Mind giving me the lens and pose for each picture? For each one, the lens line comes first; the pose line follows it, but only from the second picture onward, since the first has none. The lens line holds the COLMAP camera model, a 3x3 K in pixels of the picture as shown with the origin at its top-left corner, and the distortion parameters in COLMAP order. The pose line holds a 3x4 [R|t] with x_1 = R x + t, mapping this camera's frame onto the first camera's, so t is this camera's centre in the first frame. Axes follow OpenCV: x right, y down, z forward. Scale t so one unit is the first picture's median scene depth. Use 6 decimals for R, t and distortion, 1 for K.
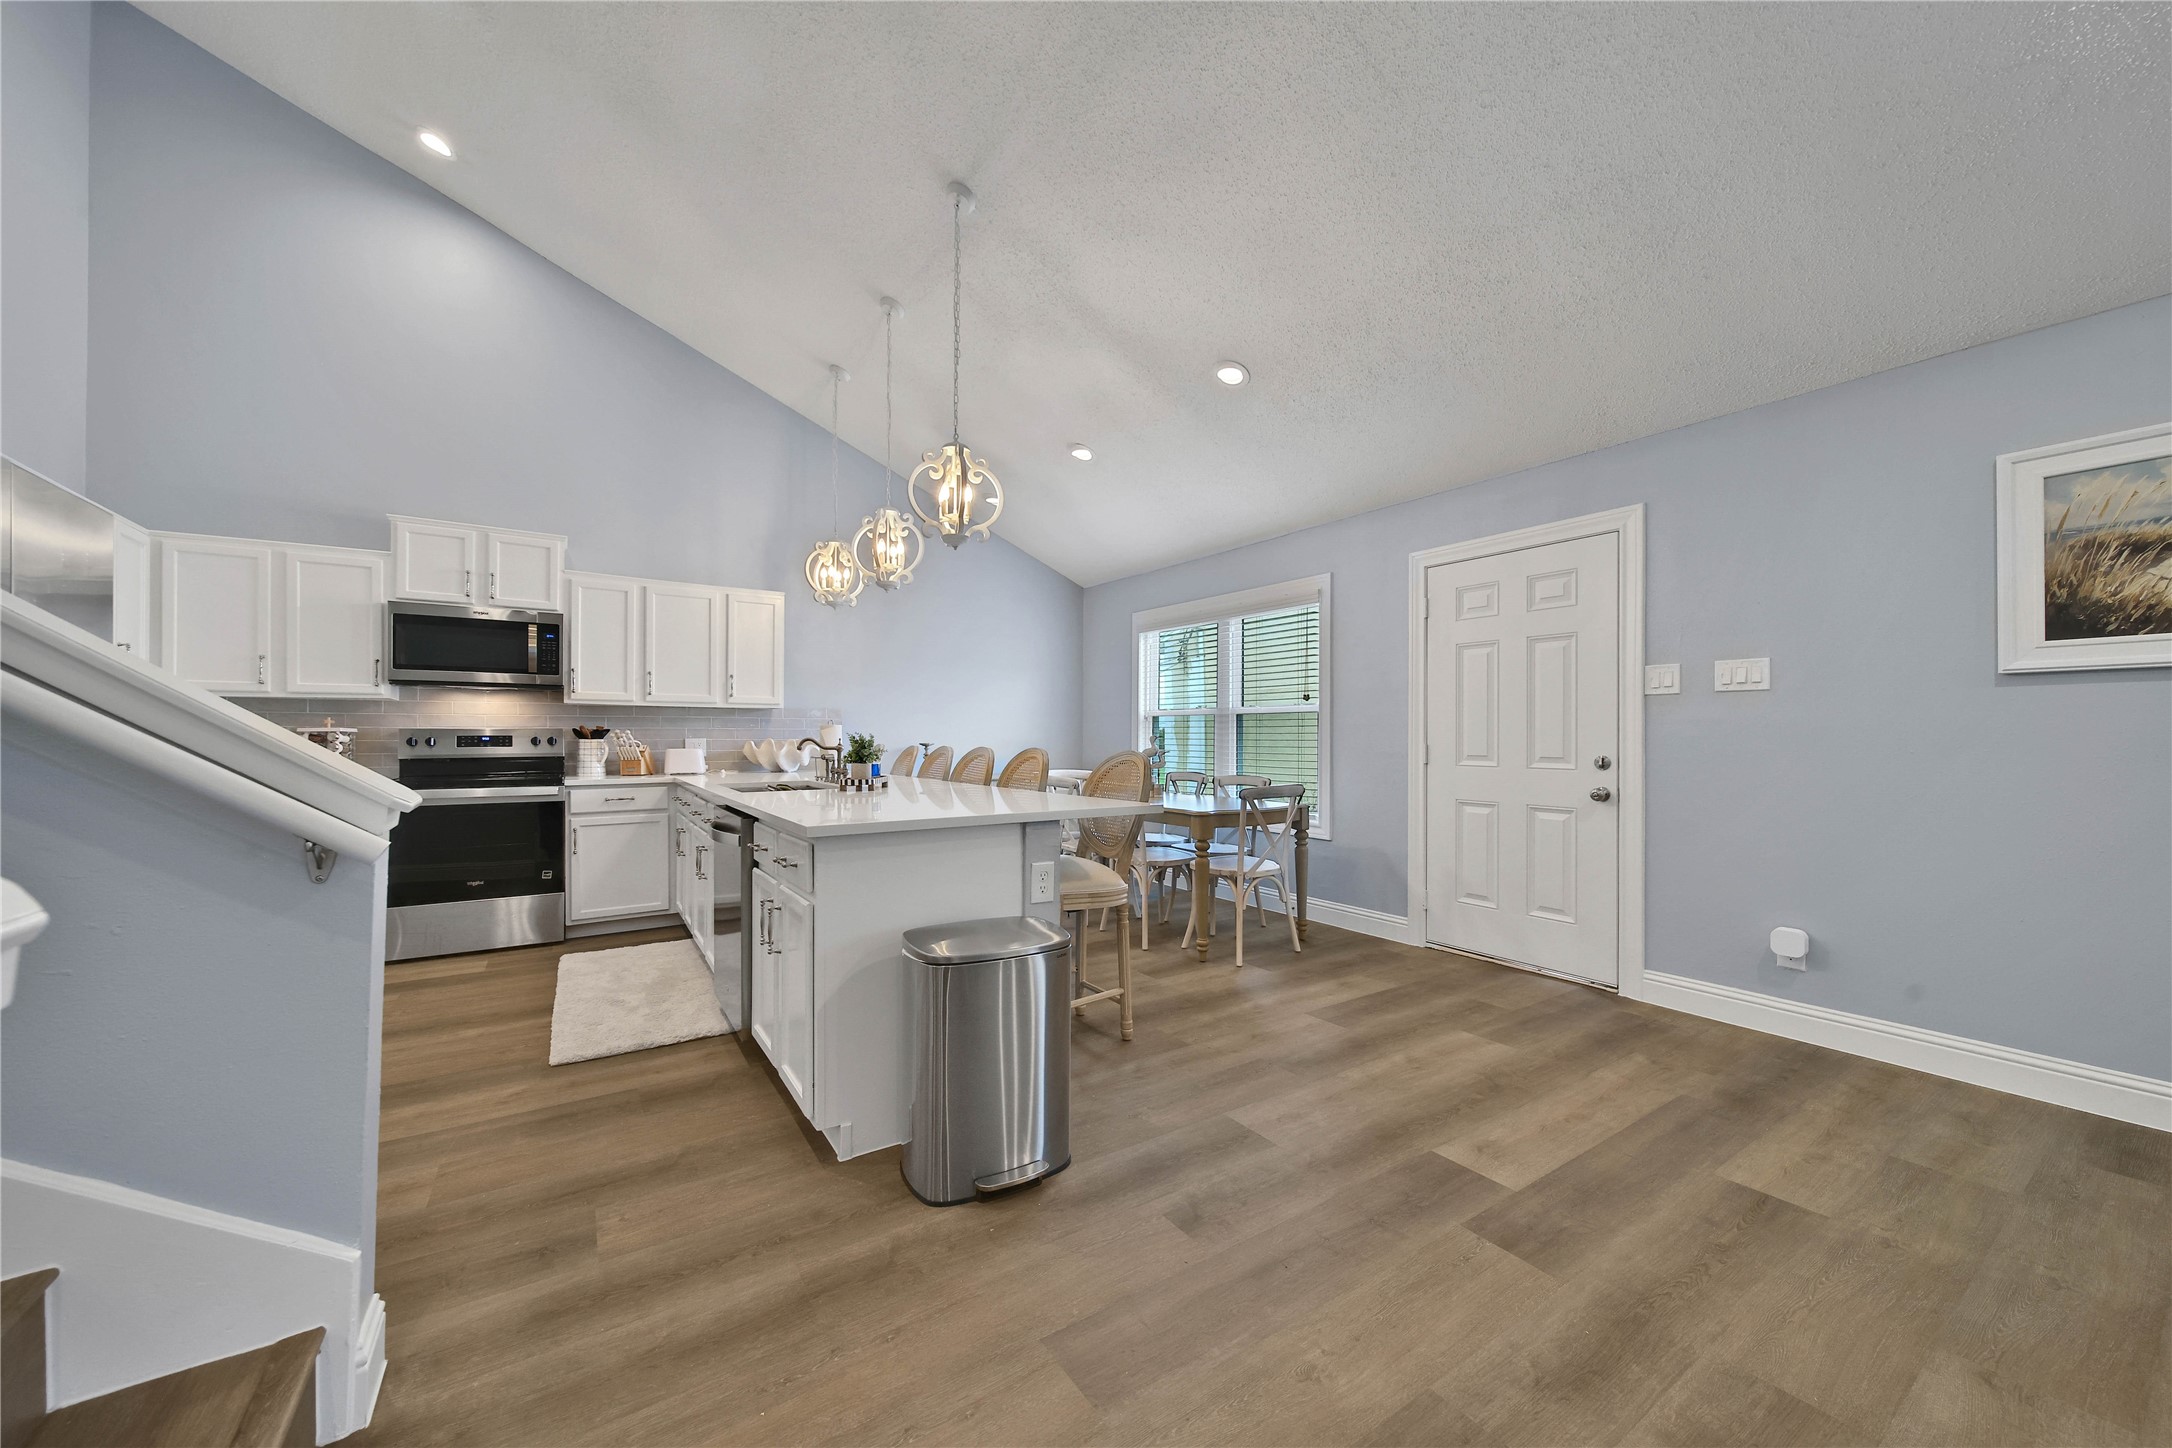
lens RADIAL K [[776.9, 0, 1082.4], [0, 776.9, 735.3], [0, 0, 1]] dist [0.008386, -0.004066]
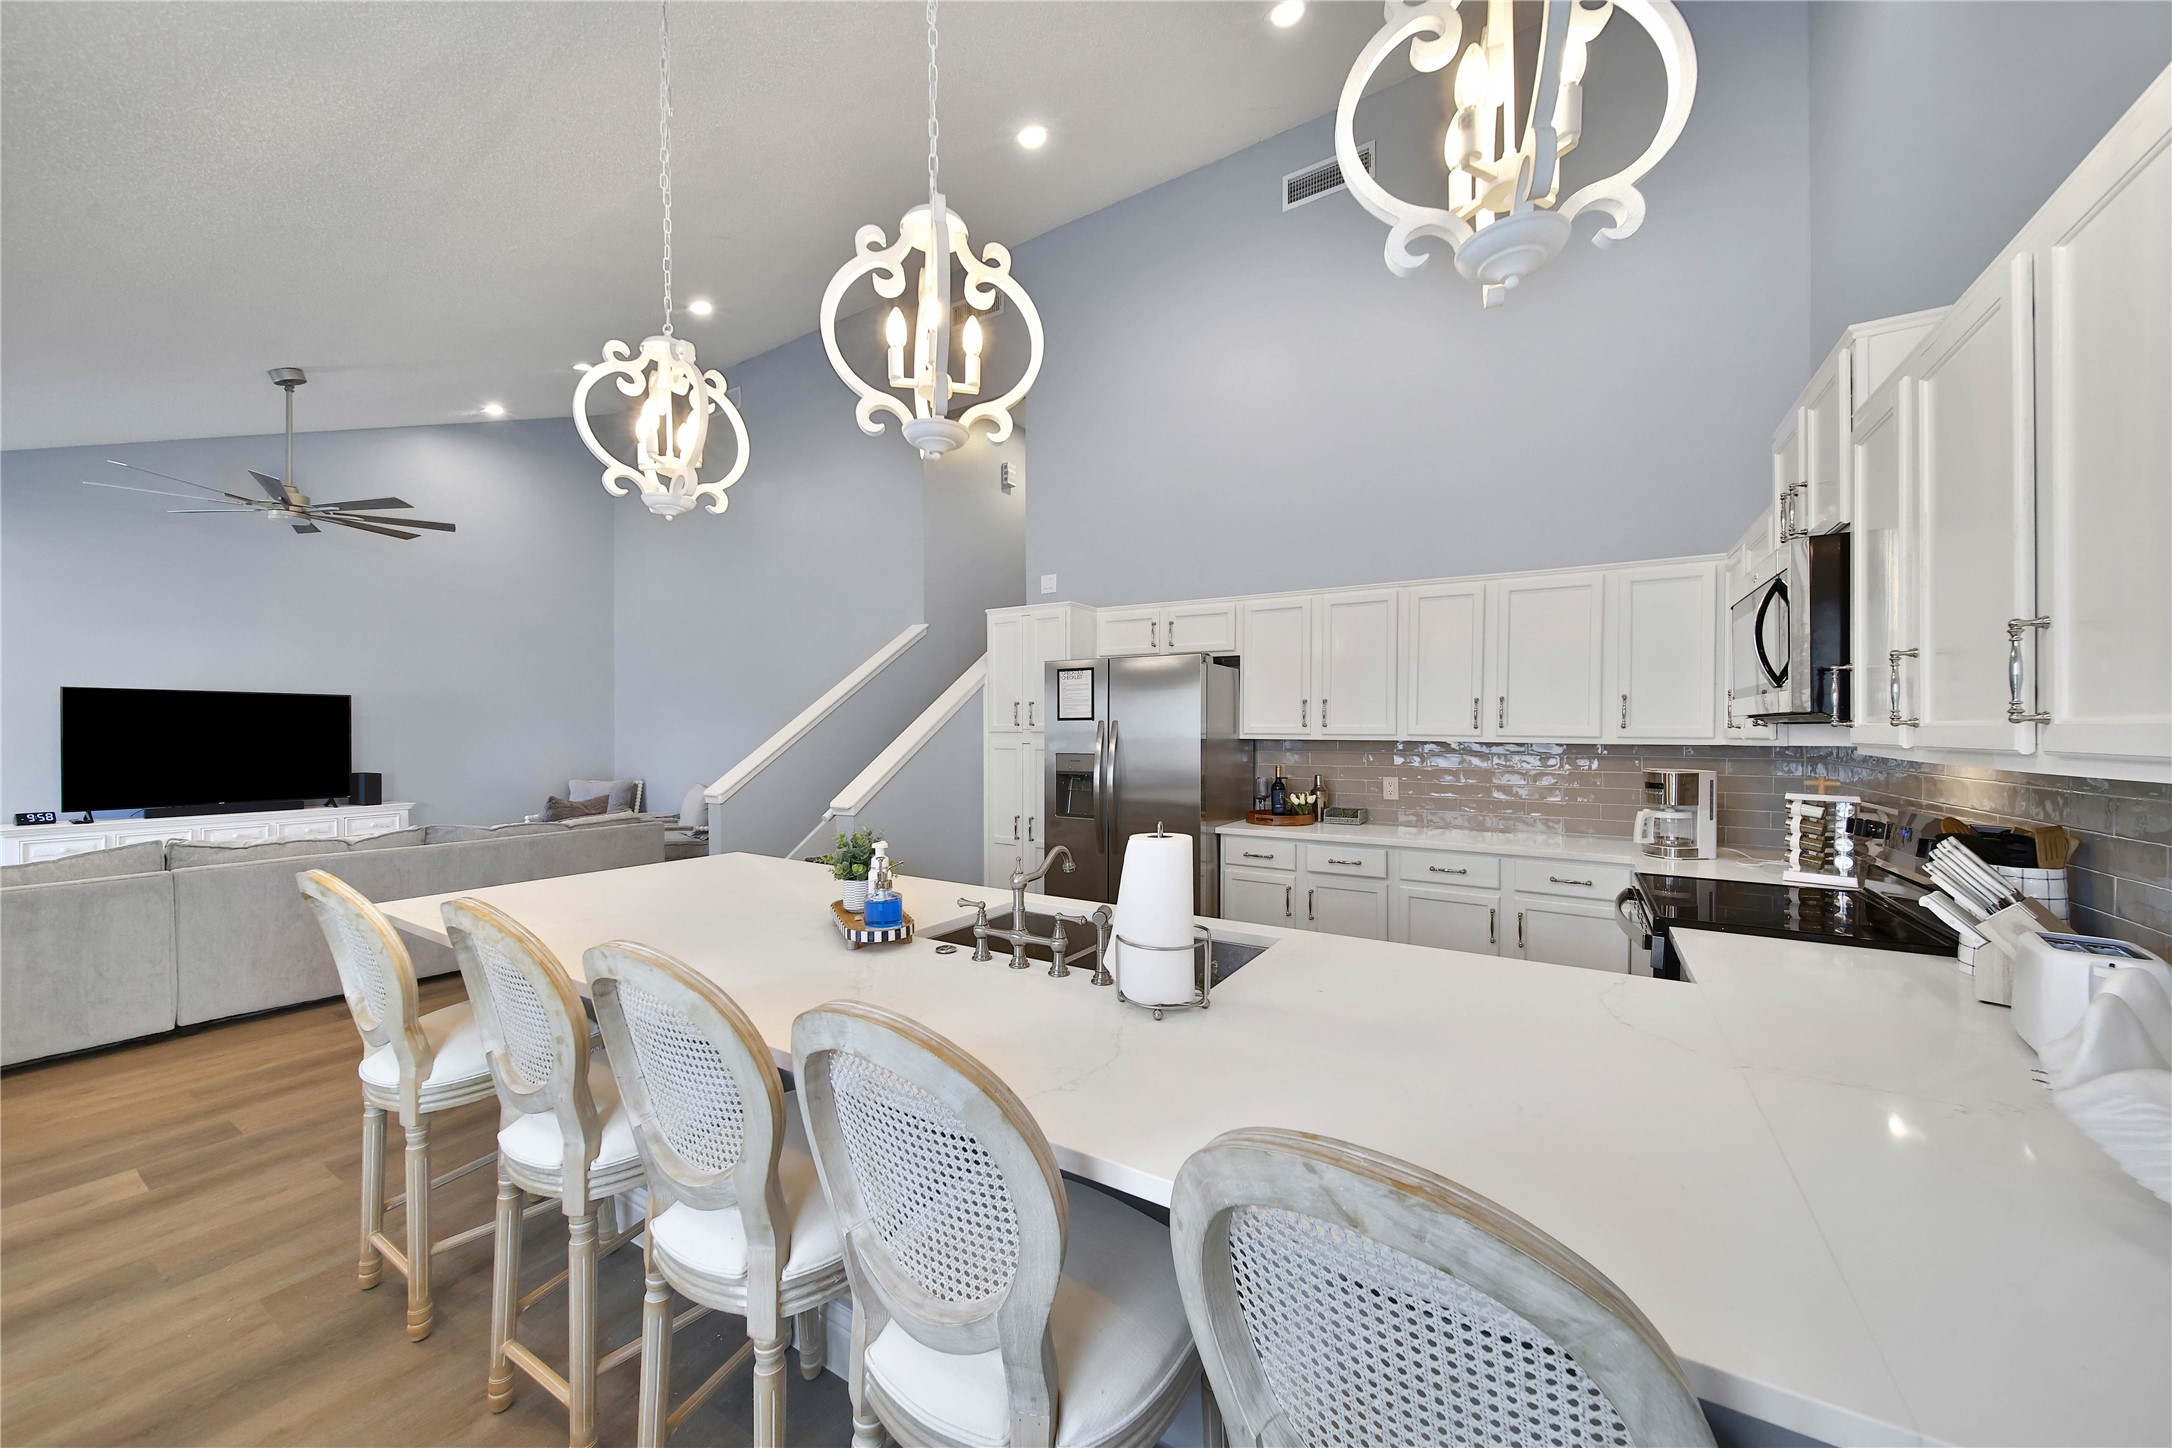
lens RADIAL K [[781.0, 0, 1077.5], [0, 781.0, 729.4], [0, 0, 1]] dist [0.000108, -0.000043]
pose [[-0.910700, -0.001199, -0.413066, -0.150331], [0.001825, 0.999974, -0.006927, -0.057155], [0.413064, -0.007062, -0.910675, 1.289795]]
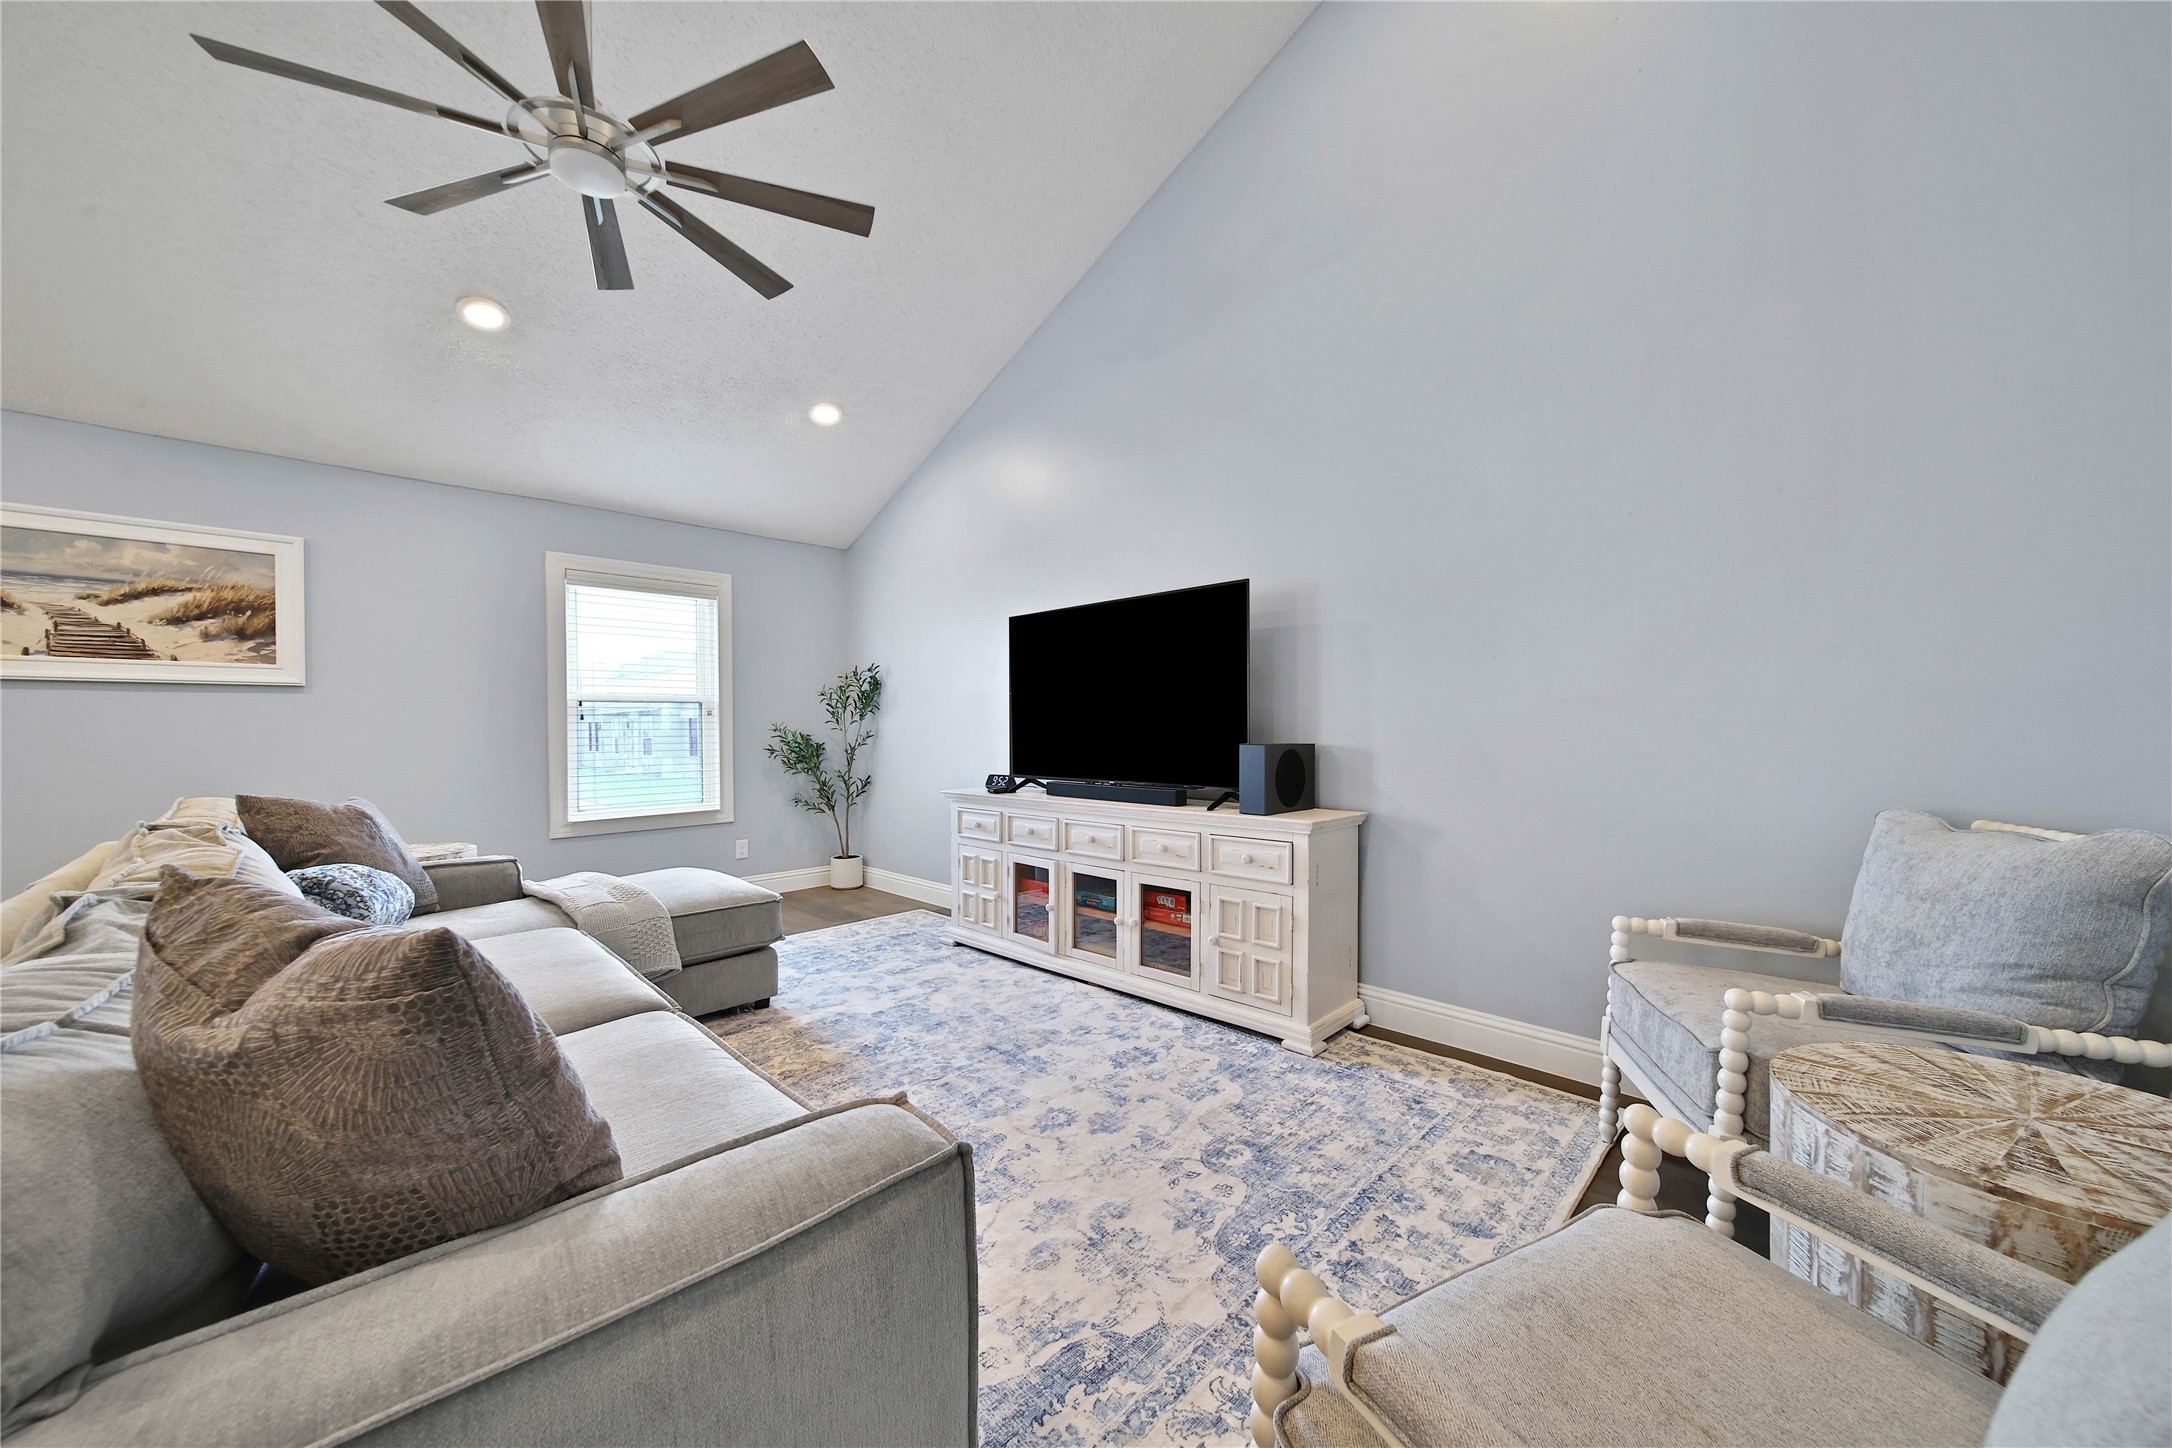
lens RADIAL K [[787.4, 0, 1090.4], [0, 787.4, 738.2], [0, 0, 1]] dist [0.001117, 0.000010]
pose [[-0.207379, -0.015333, 0.978140, -0.170270], [0.001181, 0.999872, 0.015924, -0.002135], [-0.978260, 0.004457, -0.207334, -0.361237]]
